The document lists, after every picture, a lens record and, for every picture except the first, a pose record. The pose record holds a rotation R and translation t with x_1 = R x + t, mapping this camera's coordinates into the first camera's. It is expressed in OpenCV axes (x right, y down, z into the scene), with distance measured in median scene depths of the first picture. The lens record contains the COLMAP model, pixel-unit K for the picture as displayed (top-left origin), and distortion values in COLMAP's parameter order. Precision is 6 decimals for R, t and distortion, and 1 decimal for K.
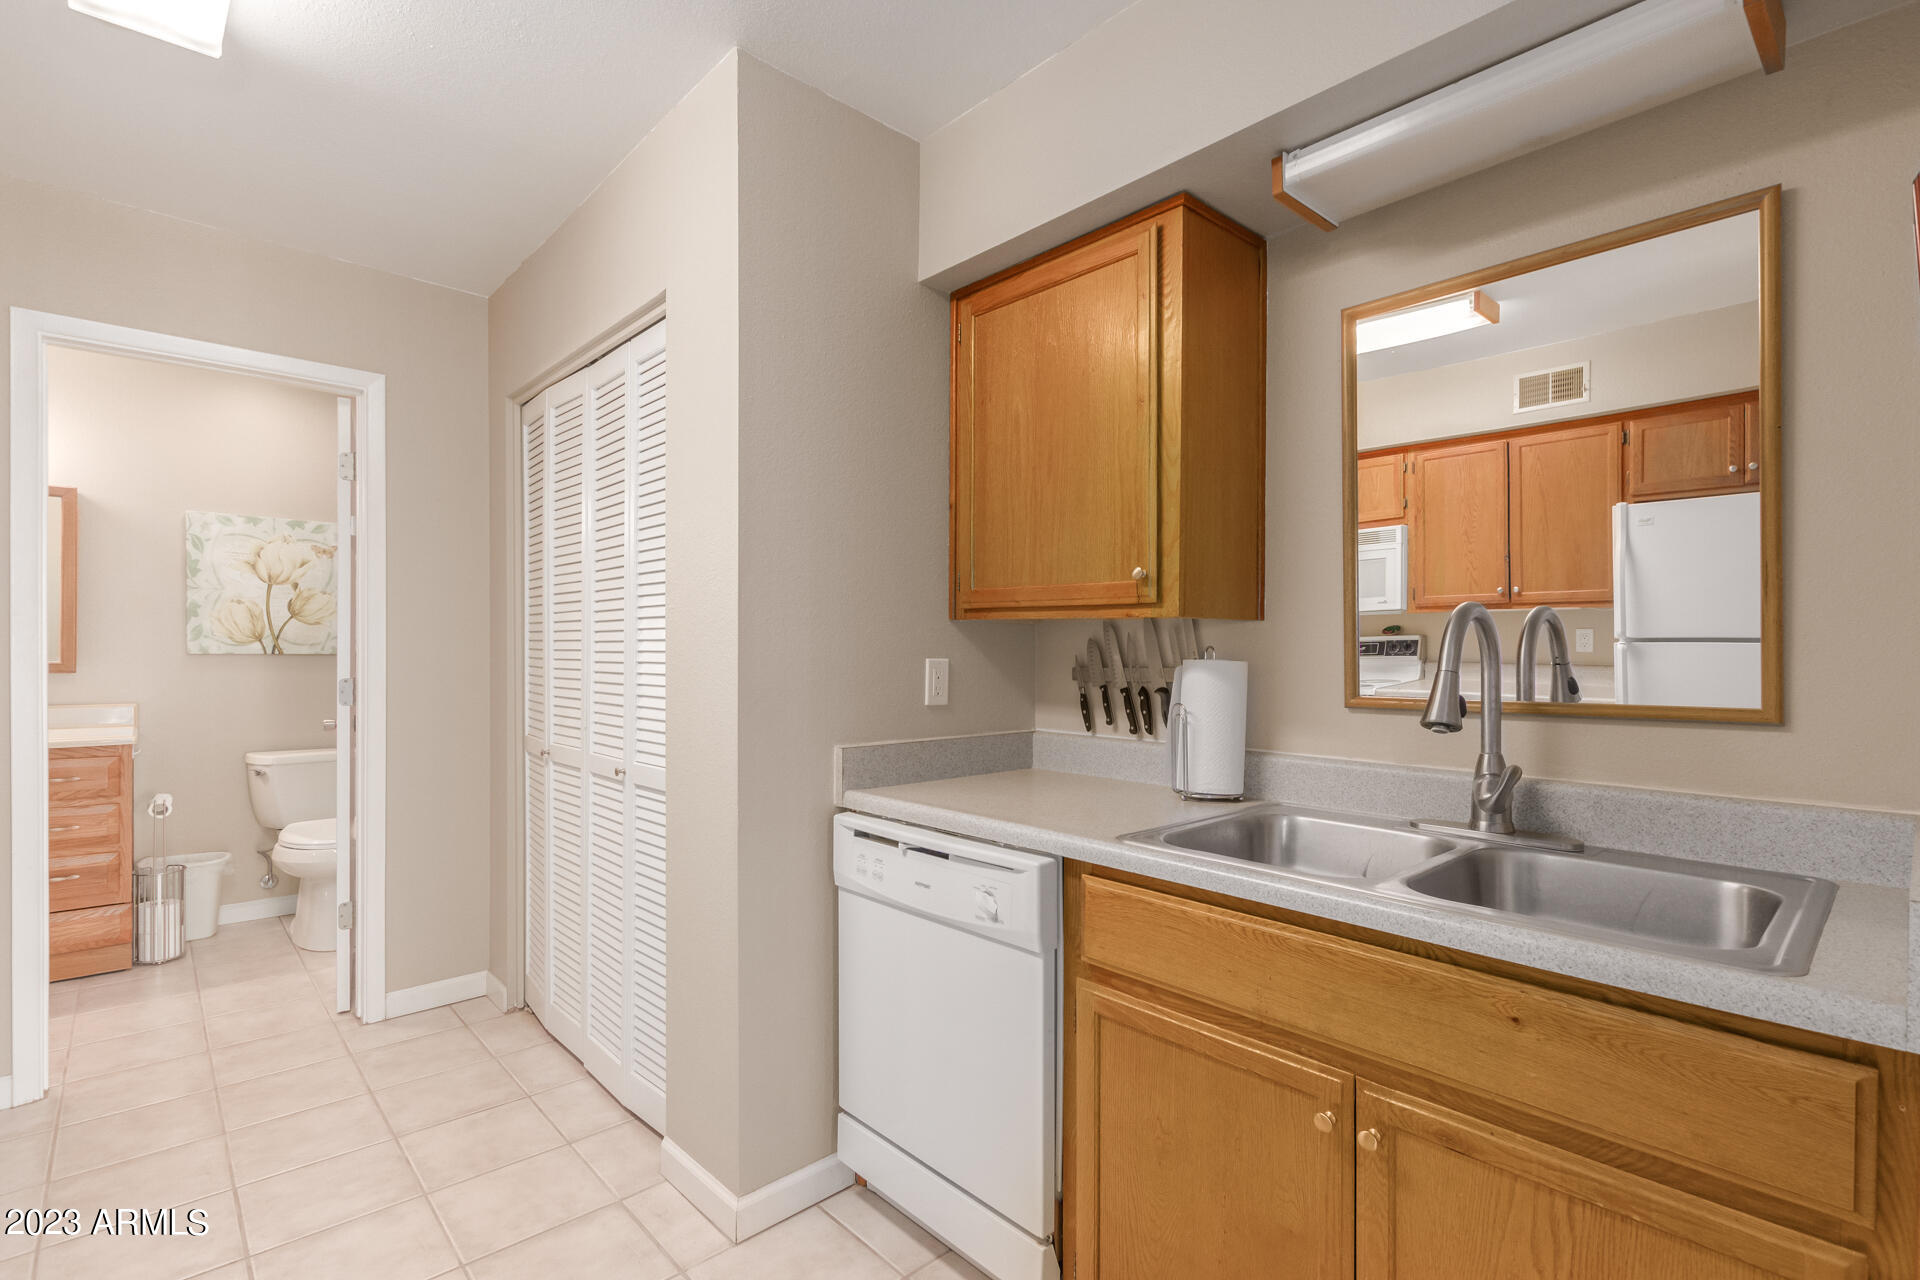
lens RADIAL K [[880.9, 0, 965.6], [0, 880.9, 654.7], [0, 0, 1]] dist [0.003194, -0.002417]
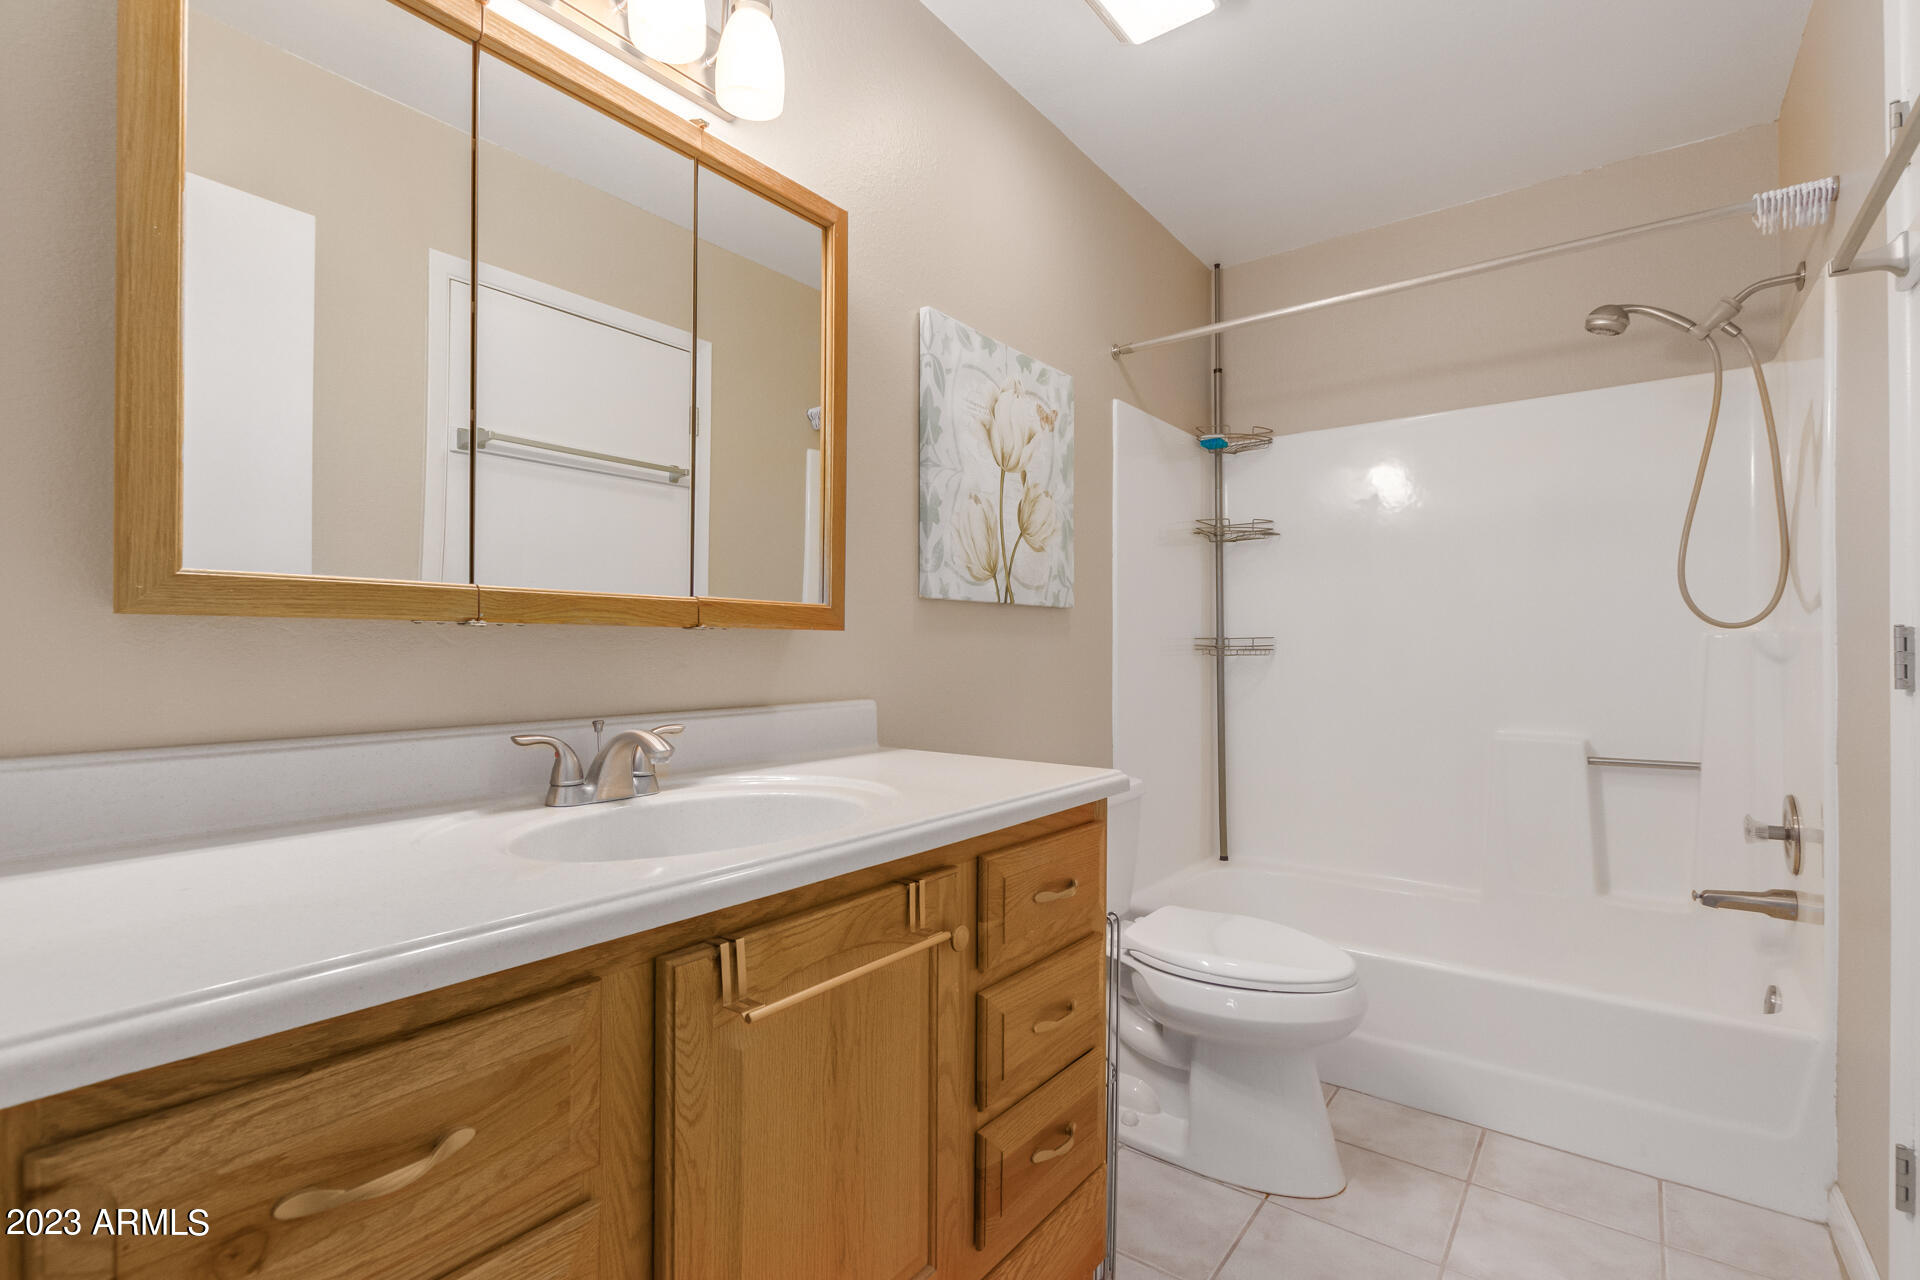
lens RADIAL K [[880.9, 0, 971.9], [0, 880.9, 639.3], [0, 0, 1]] dist [0.003194, -0.002417]
pose [[0.981167, 0.009359, 0.192933, -0.915675], [-0.009795, 0.999951, 0.001306, 0.020607], [-0.192911, -0.003171, 0.981211, 0.493031]]
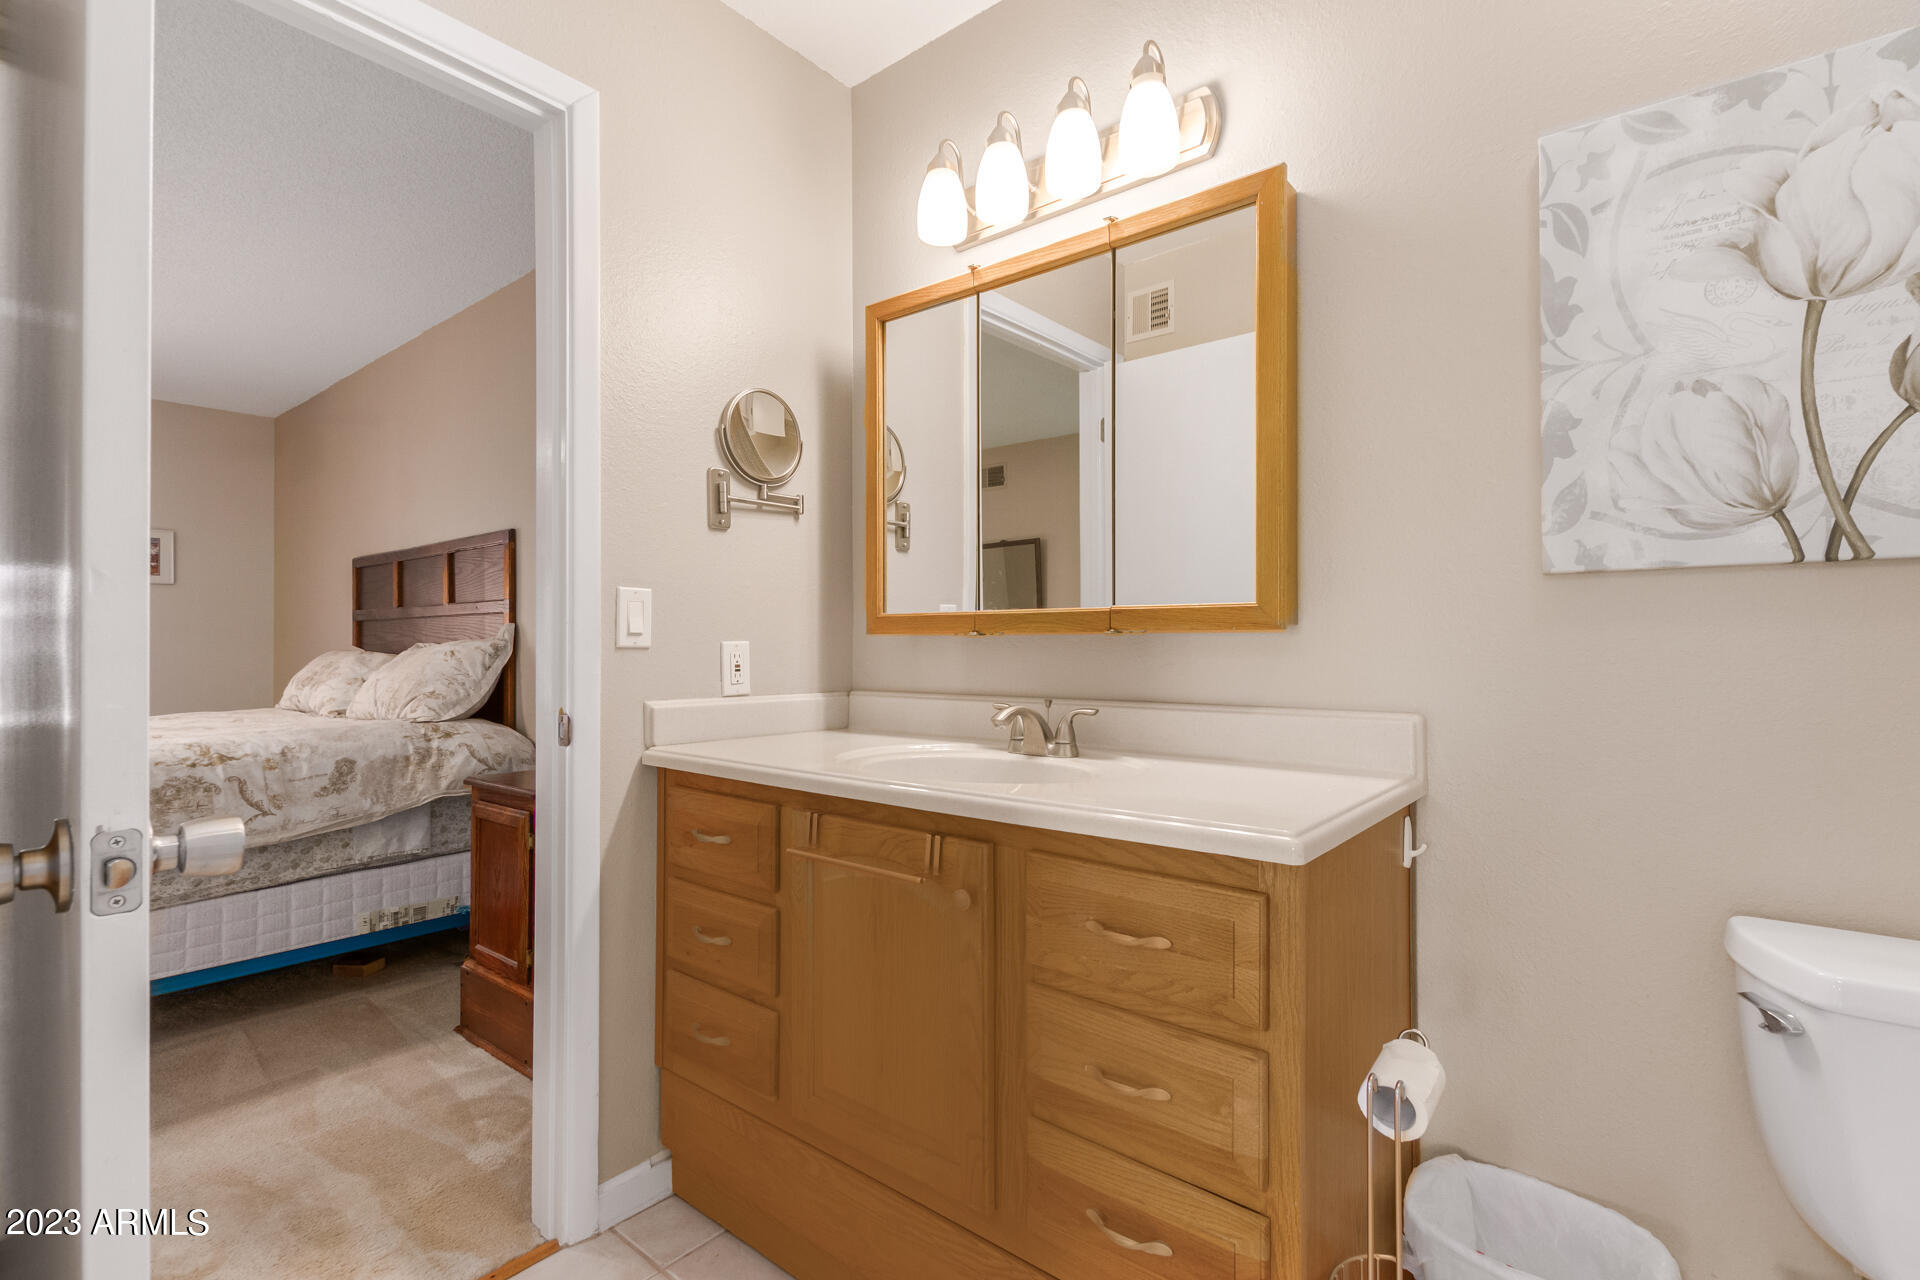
lens RADIAL K [[880.9, 0, 968.1], [0, 880.9, 648.5], [0, 0, 1]] dist [0.003194, -0.002417]
pose [[0.153749, 0.000419, -0.988110, -0.567675], [0.008182, 0.999965, 0.001697, 0.023857], [0.988076, -0.008346, 0.153740, 0.708188]]
